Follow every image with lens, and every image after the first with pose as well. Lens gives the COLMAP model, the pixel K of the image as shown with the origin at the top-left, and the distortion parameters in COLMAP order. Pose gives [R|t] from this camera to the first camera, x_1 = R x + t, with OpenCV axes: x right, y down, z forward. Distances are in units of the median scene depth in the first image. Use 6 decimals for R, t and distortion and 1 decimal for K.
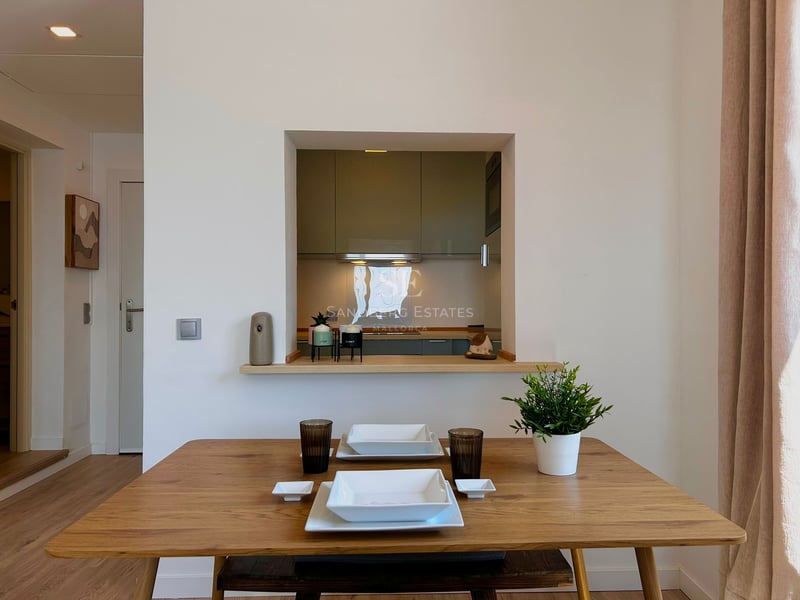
lens RADIAL K [[608.1, 0, 395.3], [0, 608.1, 297.3], [0, 0, 1]] dist [0.040959, -0.047107]
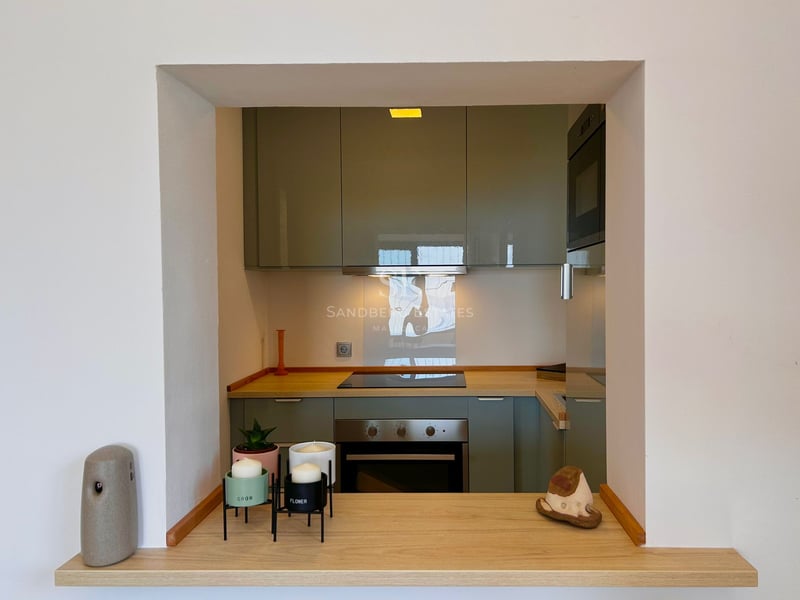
lens RADIAL K [[695.7, 0, 408.8], [0, 695.7, 301.3], [0, 0, 1]] dist [0.072960, -0.001006]
pose [[0.998325, -0.005078, -0.057630, 0.043992], [0.006696, 0.999588, 0.027906, -0.096331], [0.057465, -0.028245, 0.997948, 0.427770]]
